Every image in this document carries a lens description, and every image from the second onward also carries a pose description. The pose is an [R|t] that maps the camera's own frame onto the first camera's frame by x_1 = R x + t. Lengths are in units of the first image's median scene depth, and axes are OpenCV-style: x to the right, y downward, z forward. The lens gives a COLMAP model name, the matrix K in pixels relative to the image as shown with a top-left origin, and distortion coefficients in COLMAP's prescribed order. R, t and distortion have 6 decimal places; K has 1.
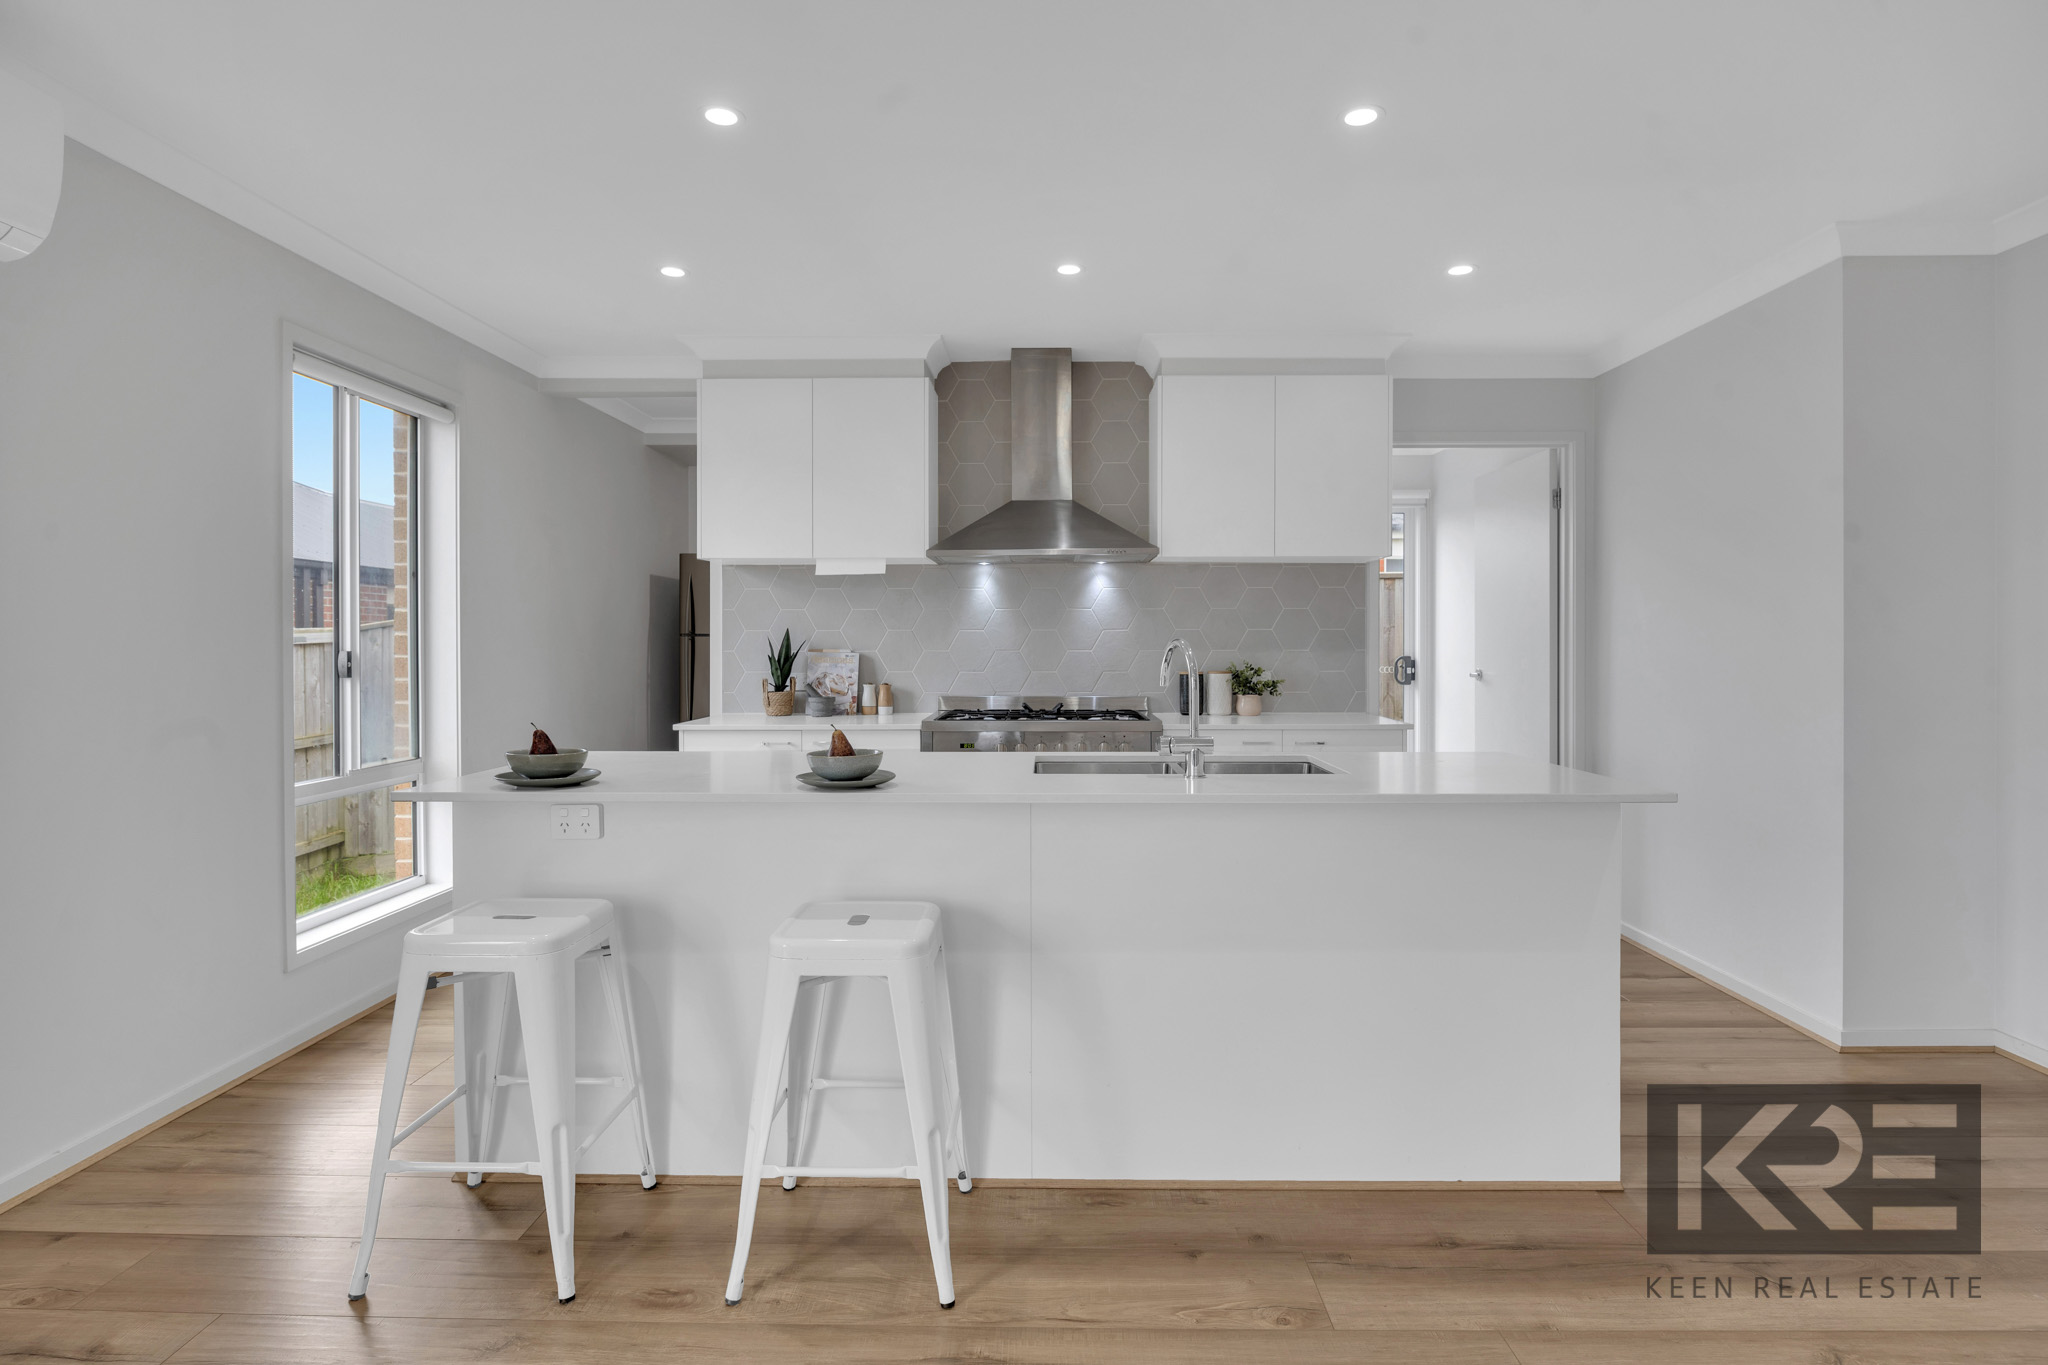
lens RADIAL K [[1034.6, 0, 1025.6], [0, 1034.6, 646.9], [0, 0, 1]] dist [-0.011320, 0.000428]
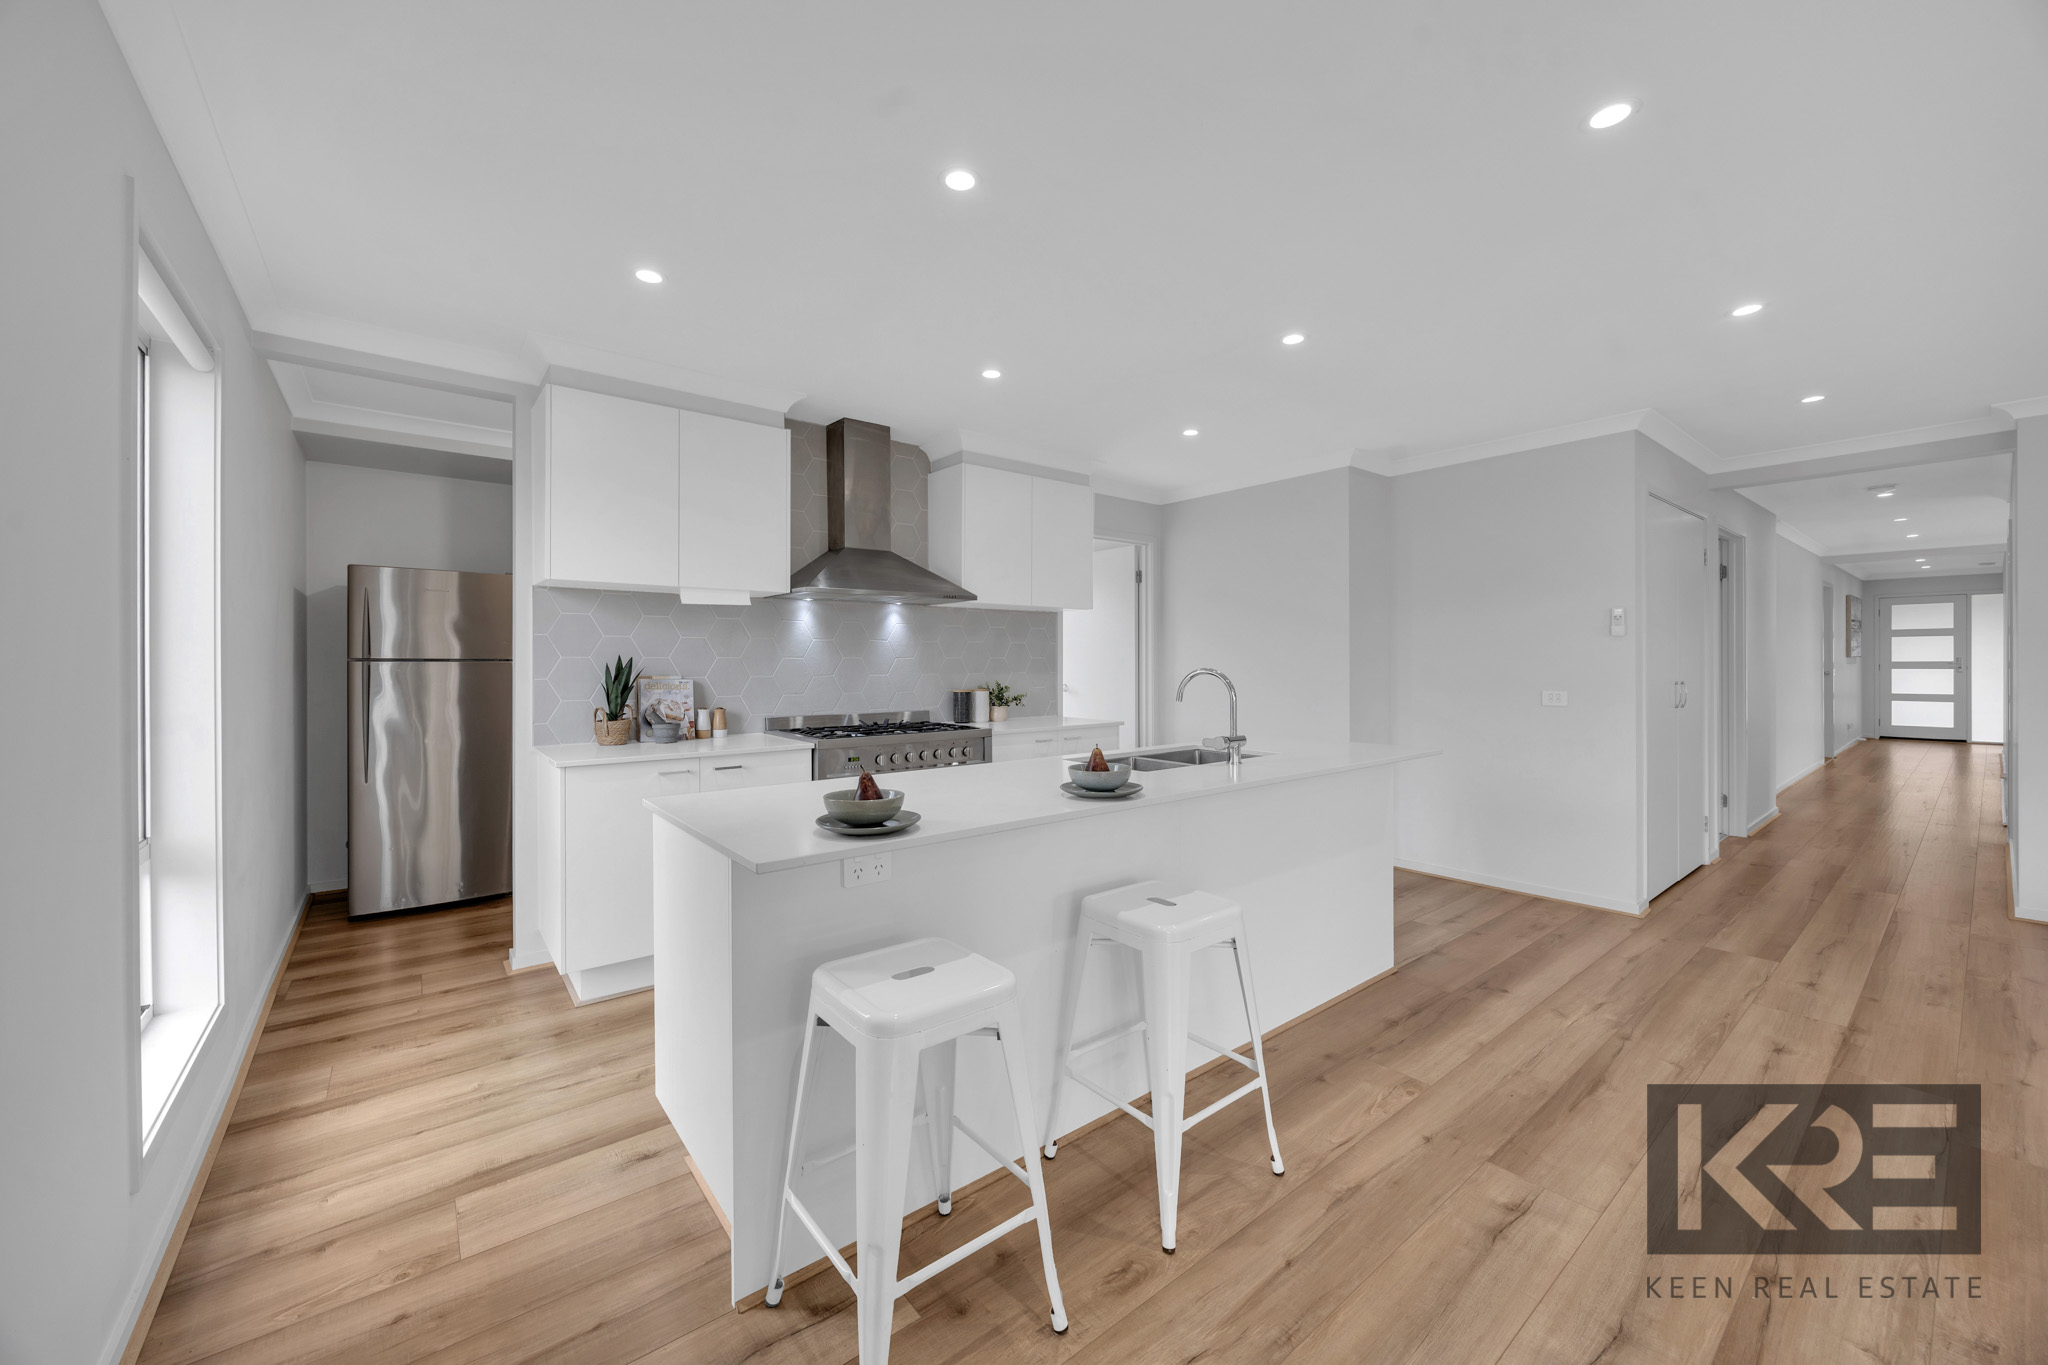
lens RADIAL K [[781.7, 0, 1040.2], [0, 781.7, 659.8], [0, 0, 1]] dist [-0.001125, -0.001310]
pose [[0.764124, 0.002037, 0.645066, -0.406558], [0.003960, 0.999961, -0.007848, -0.006237], [-0.645057, 0.008551, 0.764087, 0.179599]]
